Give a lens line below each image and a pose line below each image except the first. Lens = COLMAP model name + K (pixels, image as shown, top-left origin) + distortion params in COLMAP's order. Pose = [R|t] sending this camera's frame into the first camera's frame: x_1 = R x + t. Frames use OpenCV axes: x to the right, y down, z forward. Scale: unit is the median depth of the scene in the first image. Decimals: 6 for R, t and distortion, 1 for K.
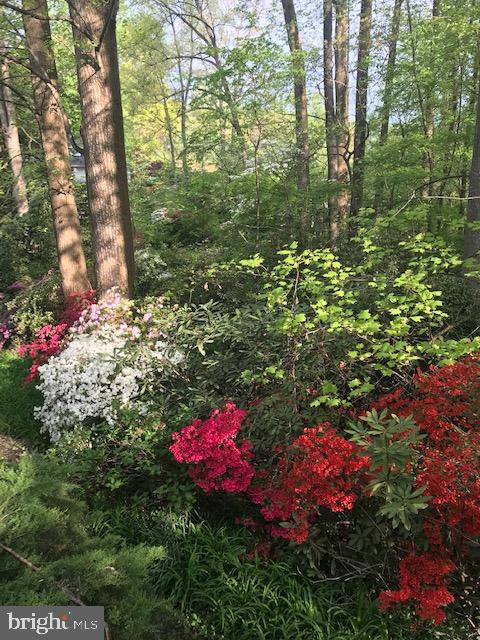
lens RADIAL K [[519.2, 0, 242.8], [0, 519.2, 316.1], [0, 0, 1]] dist [0.047371, -0.056760]
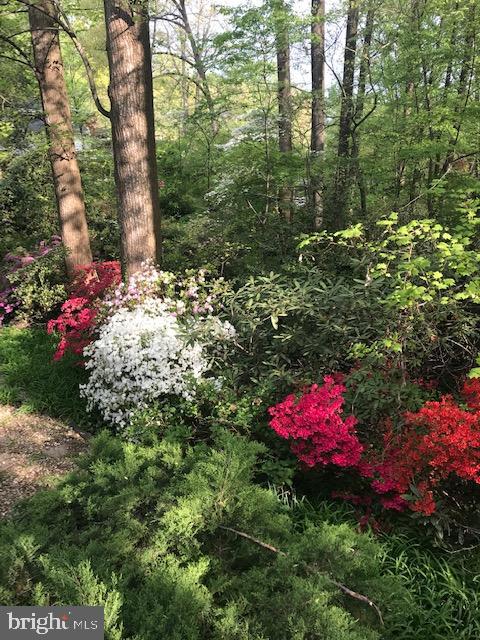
lens RADIAL K [[519.2, 0, 242.8], [0, 519.2, 316.1], [0, 0, 1]] dist [0.047371, -0.056760]
pose [[0.995243, -0.005797, 0.097249, -0.193774], [0.000948, 0.998757, 0.049829, 0.002025], [-0.097417, -0.049500, 0.994012, 0.031082]]
